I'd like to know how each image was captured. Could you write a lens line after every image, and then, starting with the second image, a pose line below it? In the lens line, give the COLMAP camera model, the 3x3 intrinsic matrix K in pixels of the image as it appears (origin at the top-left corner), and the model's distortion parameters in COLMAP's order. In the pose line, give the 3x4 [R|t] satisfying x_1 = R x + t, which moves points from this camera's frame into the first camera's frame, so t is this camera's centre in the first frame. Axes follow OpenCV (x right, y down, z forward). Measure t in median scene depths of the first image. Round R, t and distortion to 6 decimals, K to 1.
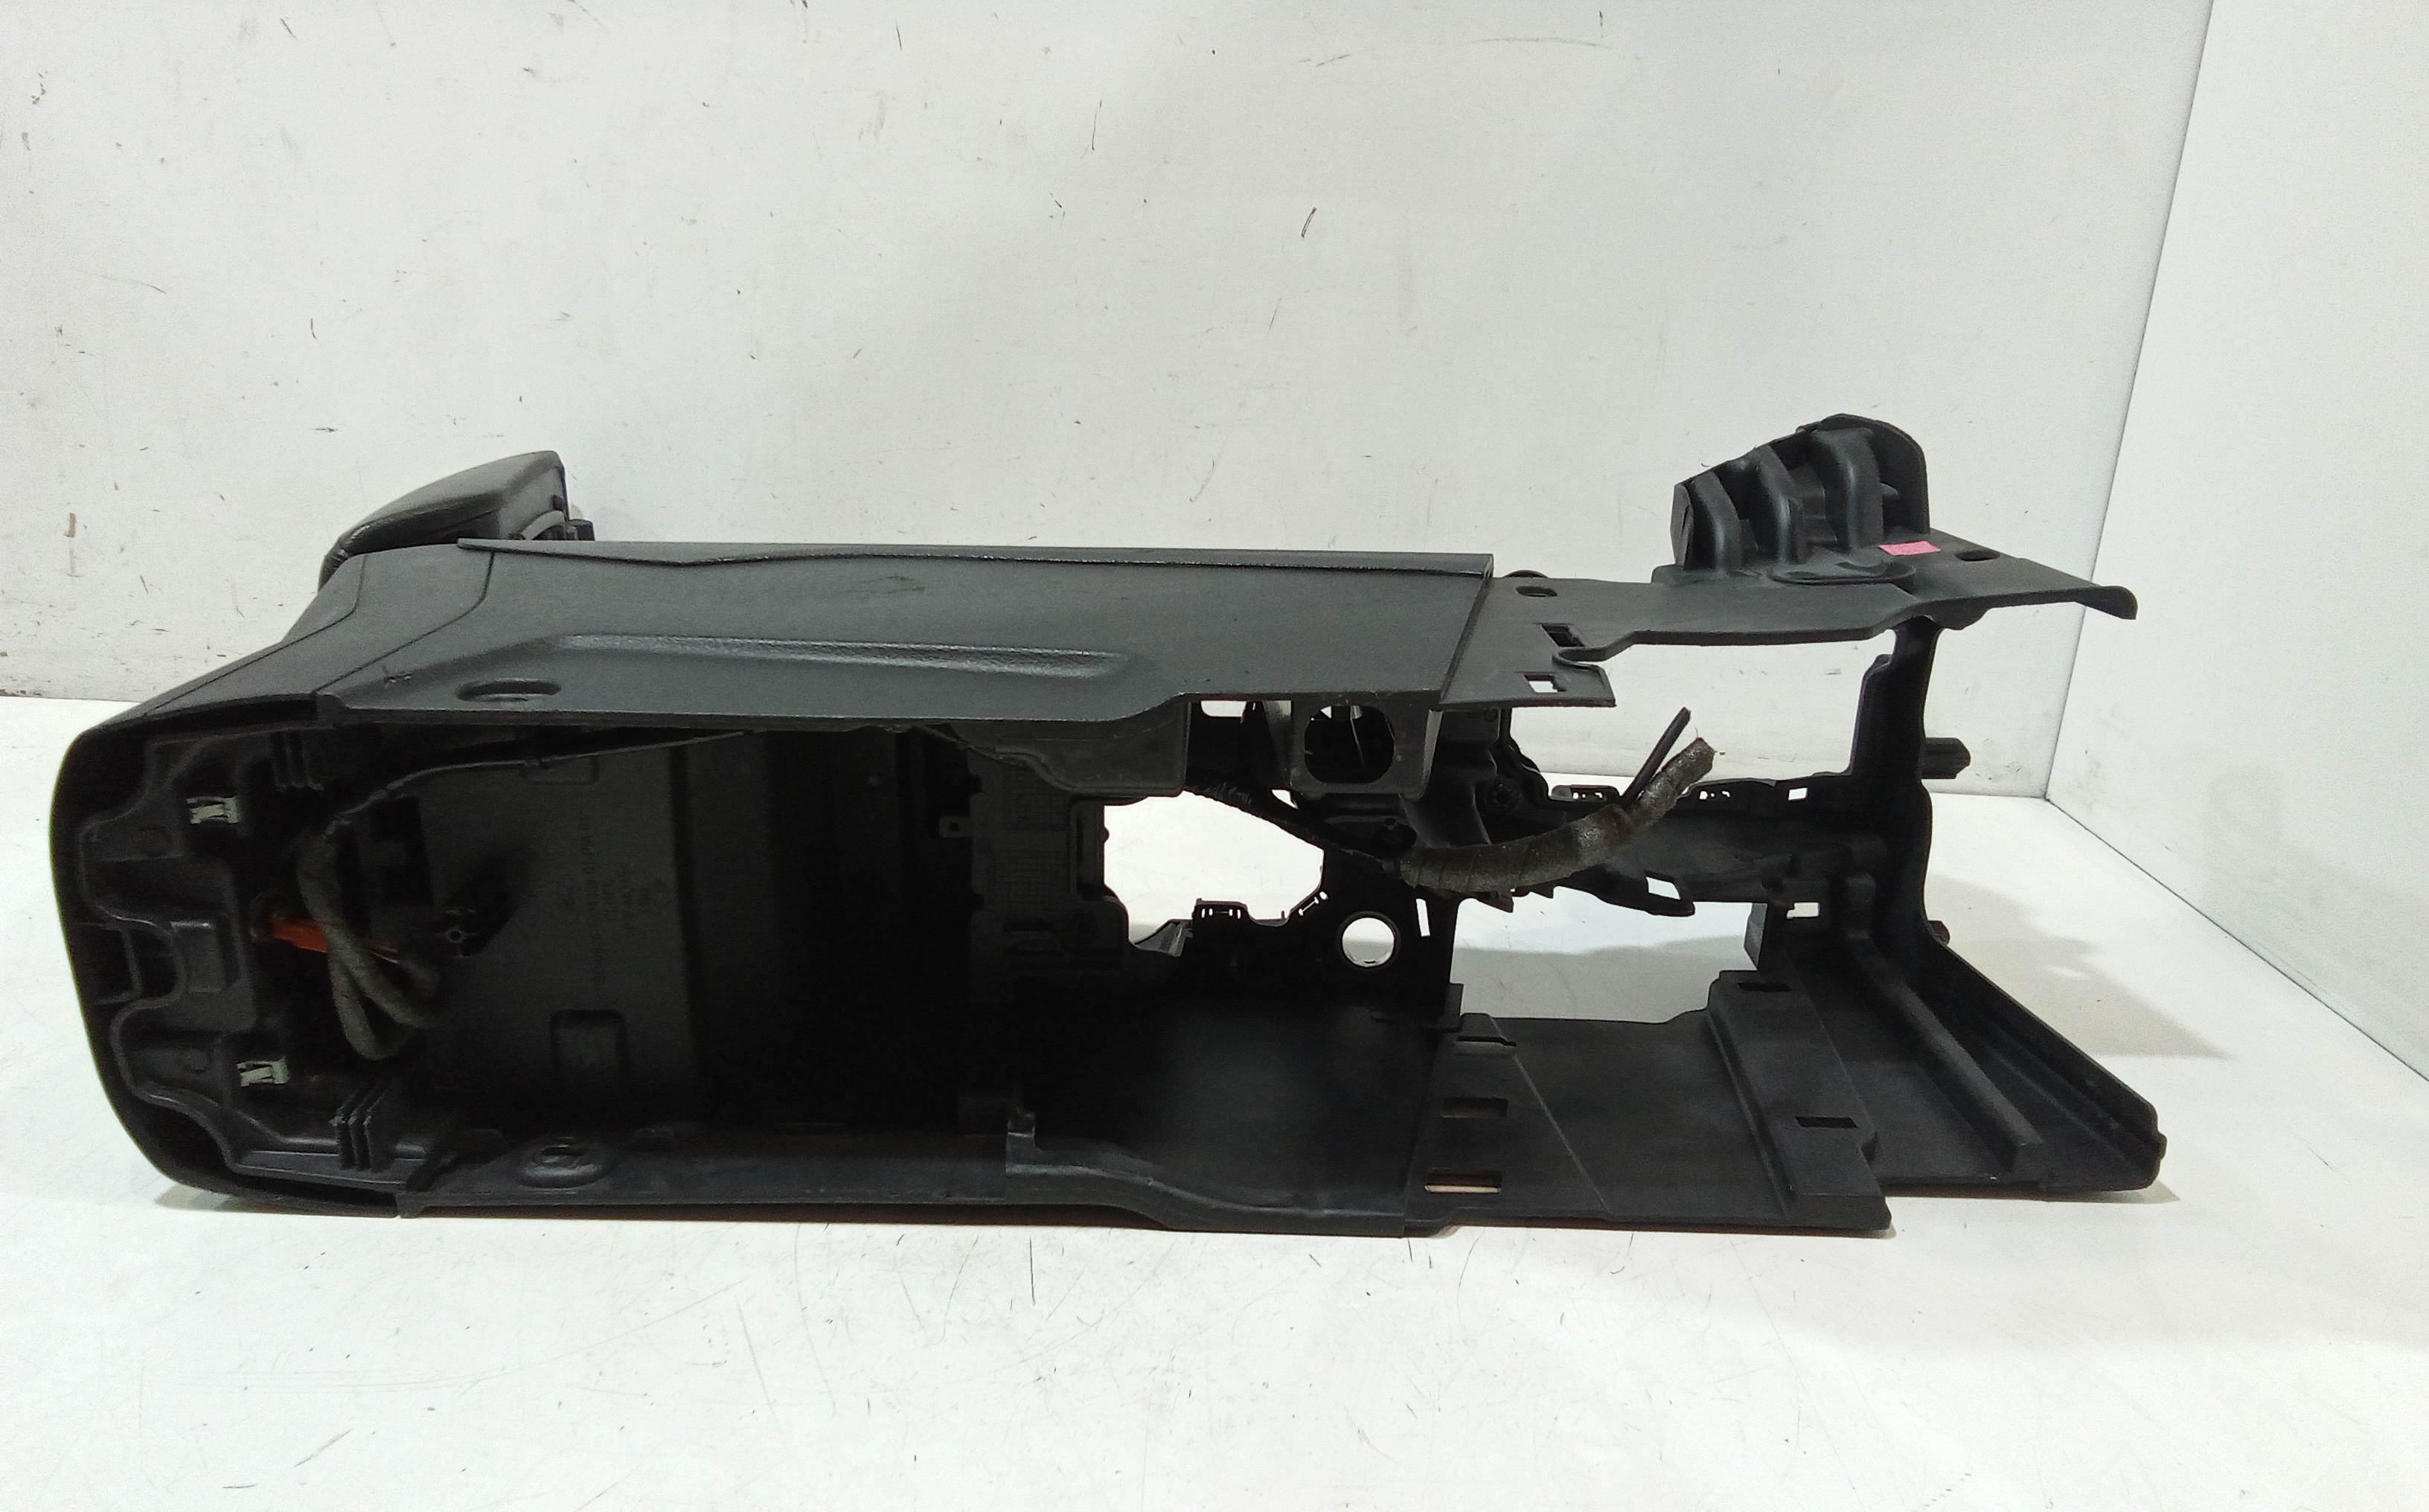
lens RADIAL K [[1664.7, 0, 1230.8], [0, 1664.7, 760.3], [0, 0, 1]] dist [0.061661, -0.074169]
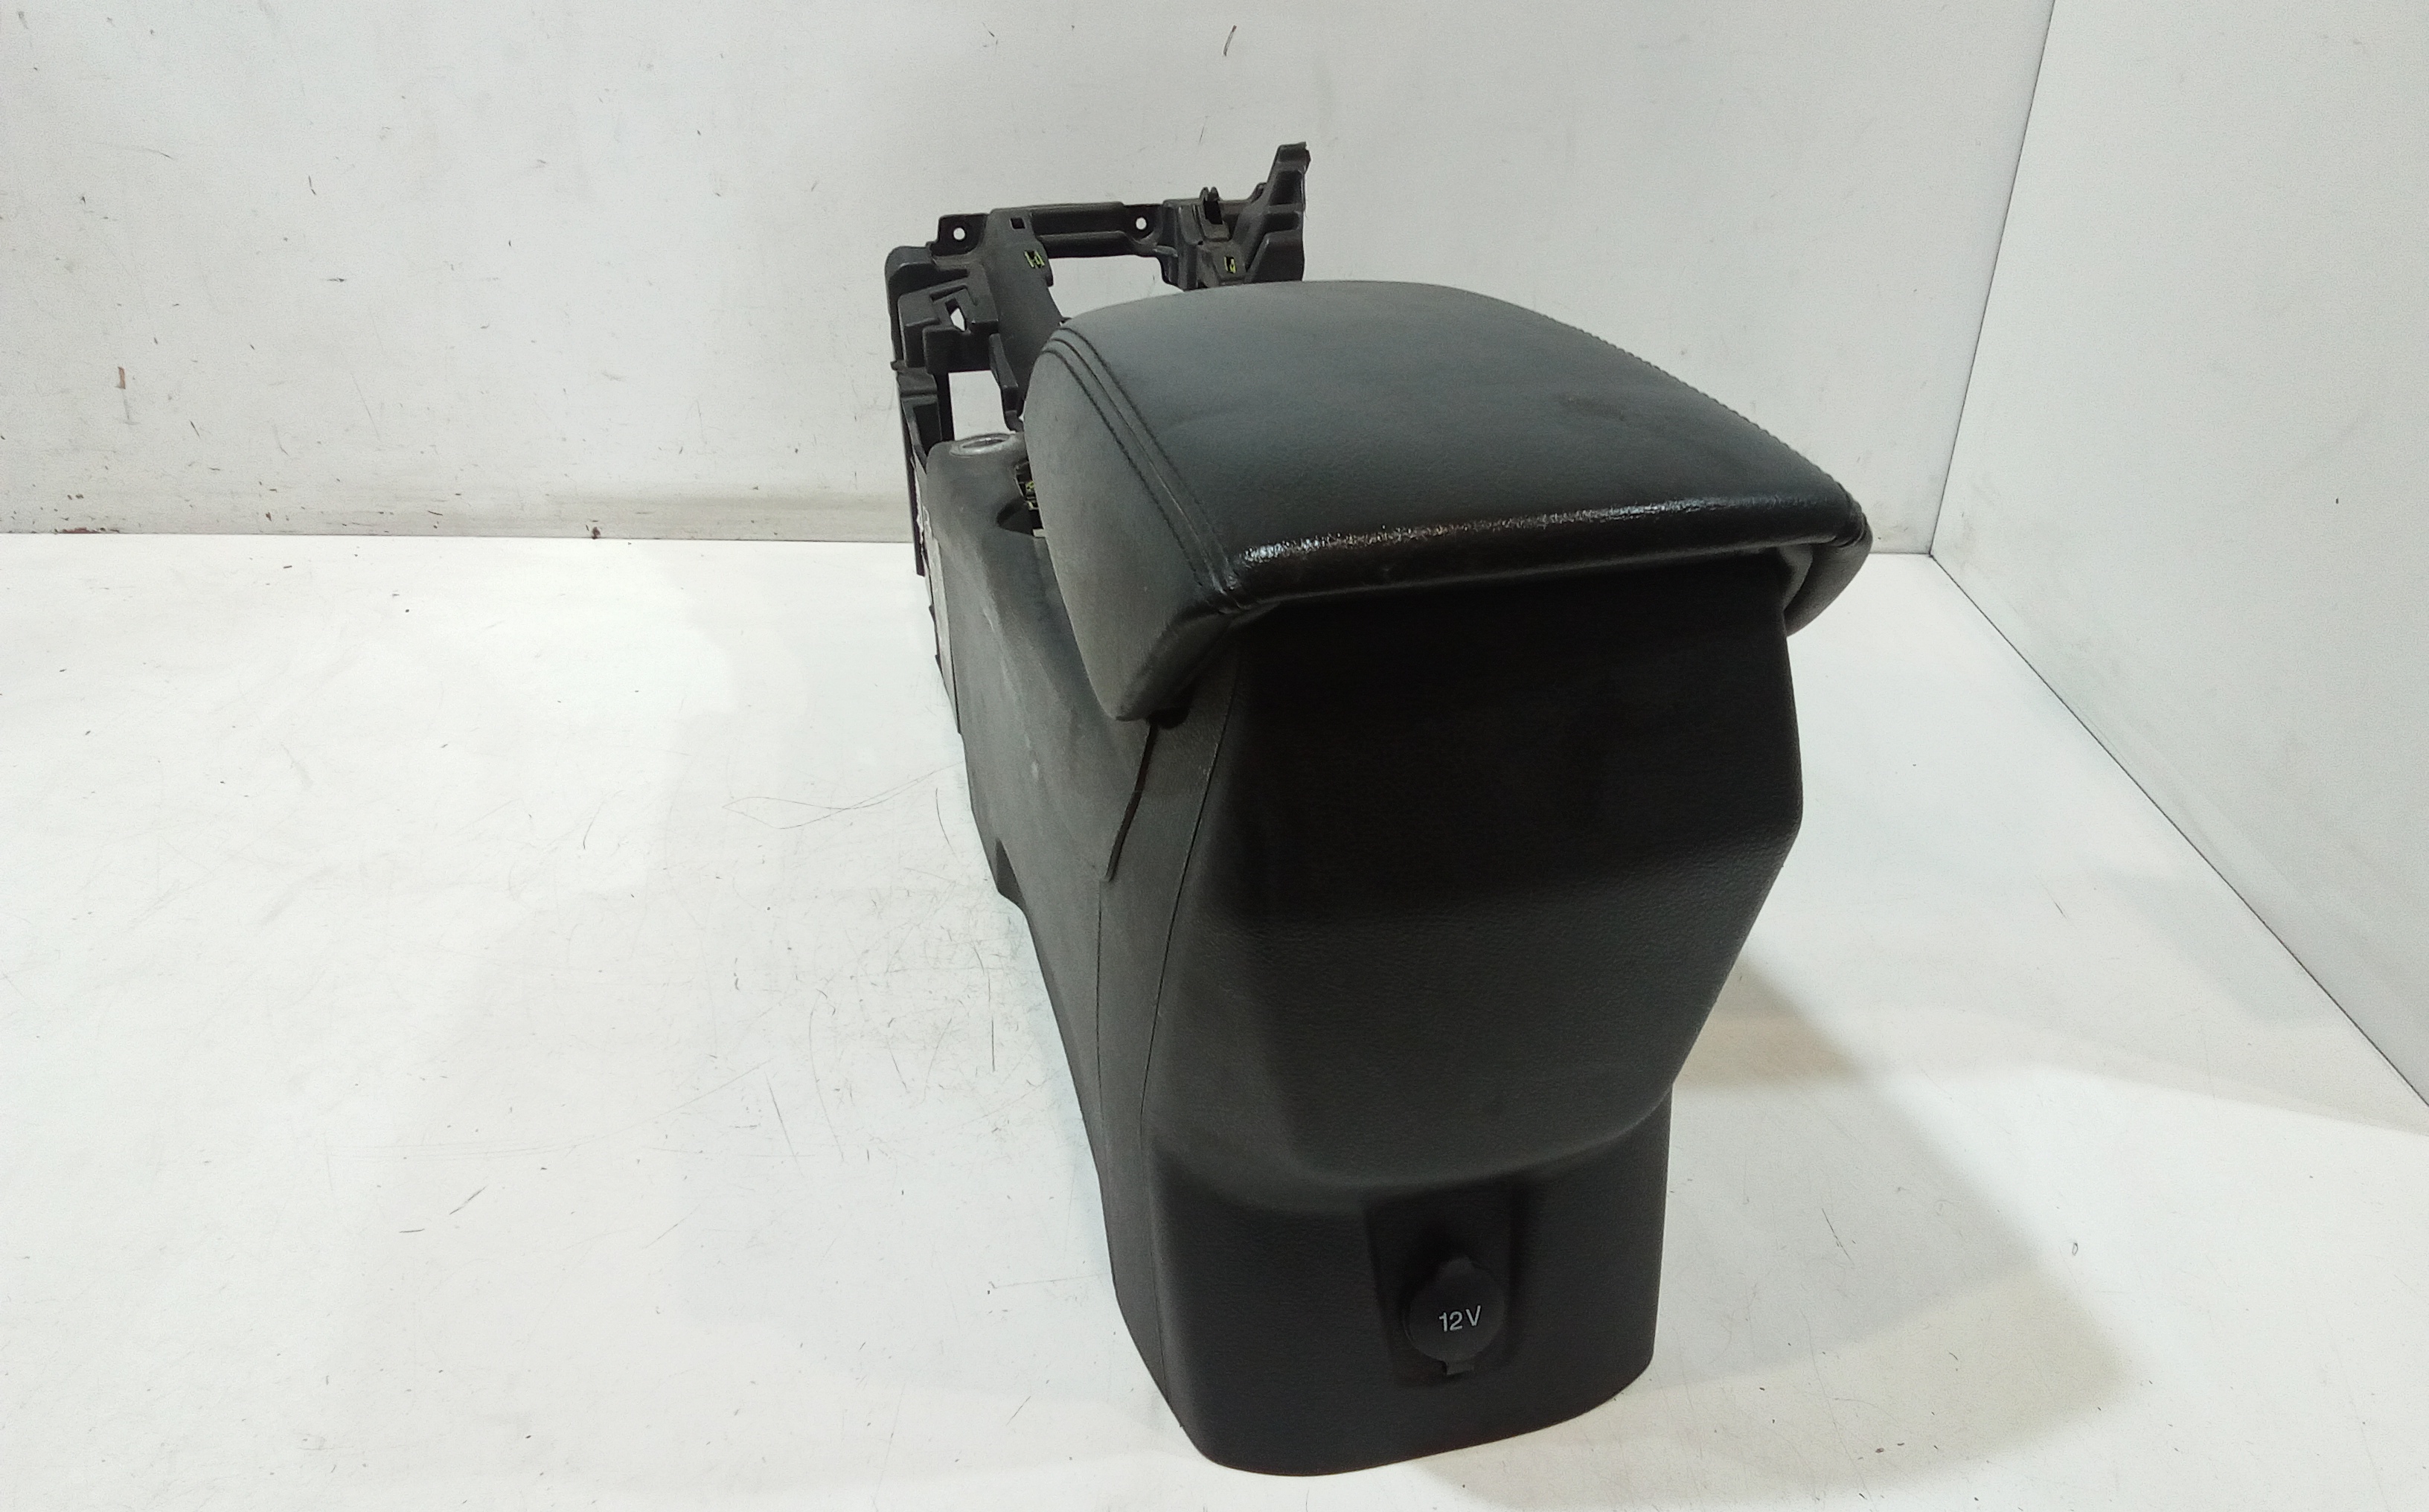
lens RADIAL K [[1664.7, 0, 1230.8], [0, 1664.7, 760.3], [0, 0, 1]] dist [0.061661, -0.074169]
pose [[0.998961, -0.035887, -0.028107, 0.059997], [0.040694, 0.979936, 0.195114, -0.084560], [0.020541, -0.196055, 0.980378, -0.117719]]
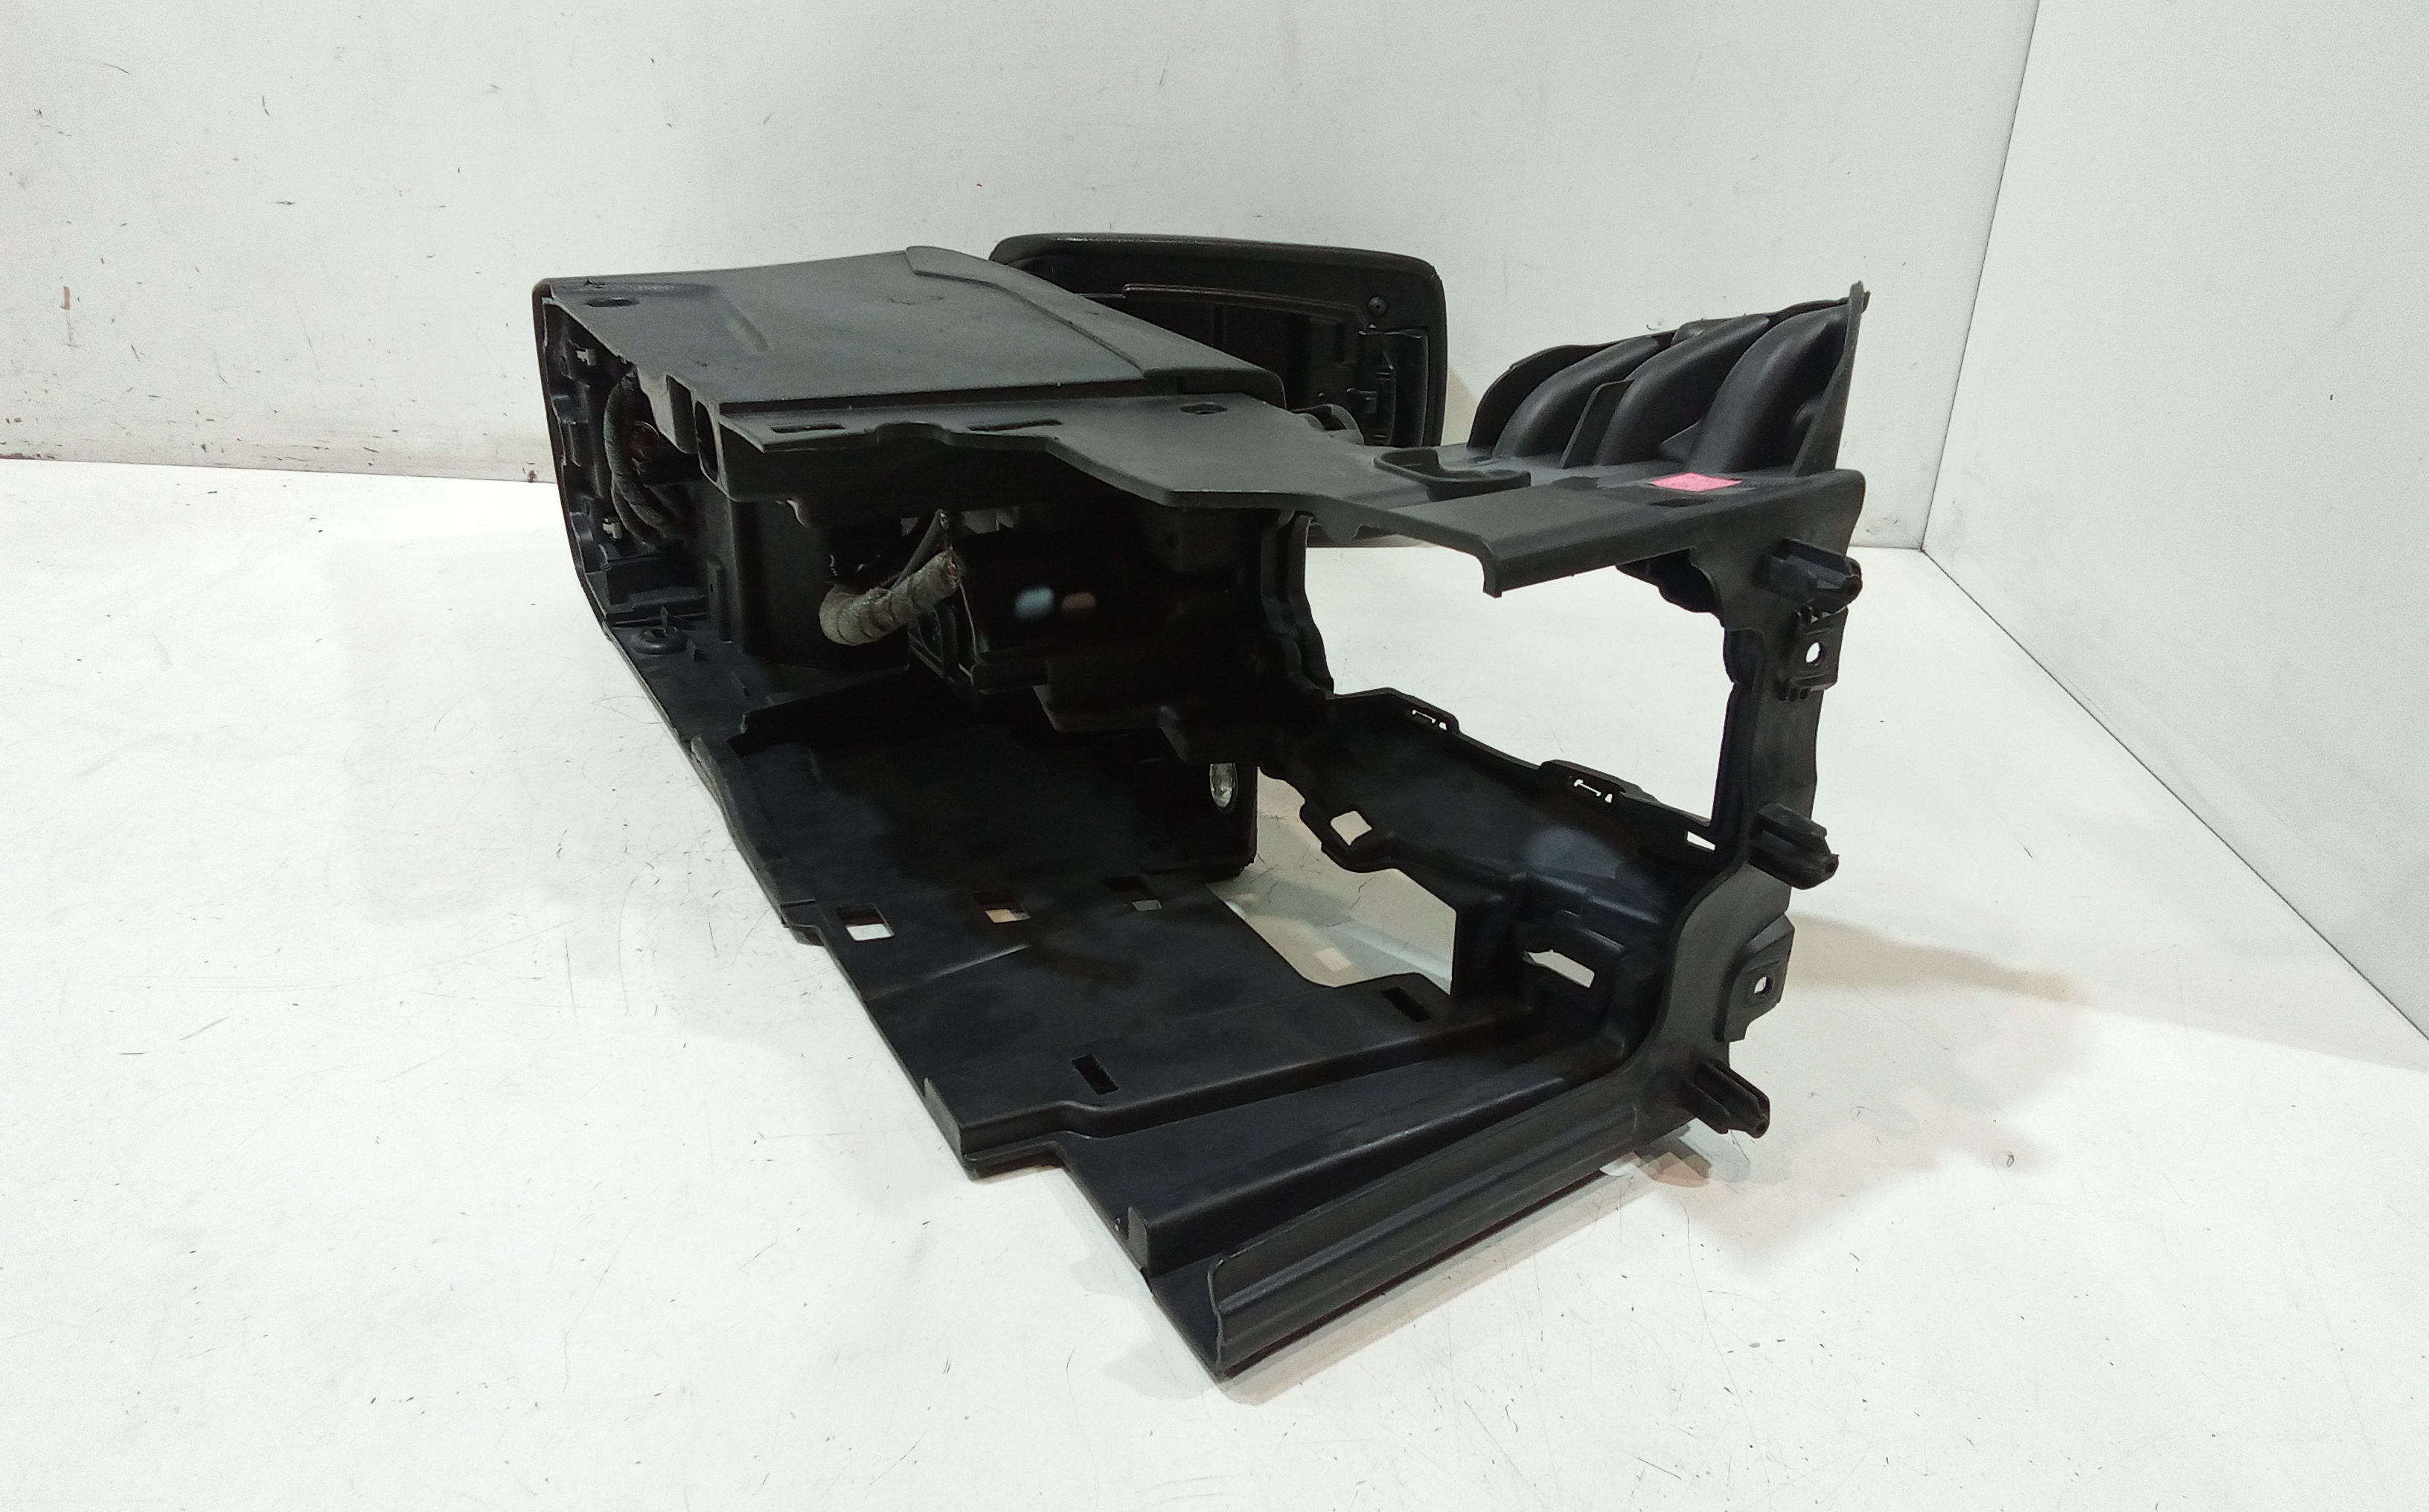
lens RADIAL K [[1664.7, 0, 1230.8], [0, 1664.7, 760.3], [0, 0, 1]] dist [0.061661, -0.074169]
pose [[0.998483, 0.004440, -0.054889, 0.126874], [0.001833, 0.993512, 0.113715, 0.035887], [0.055038, -0.113643, 0.991996, -0.069715]]
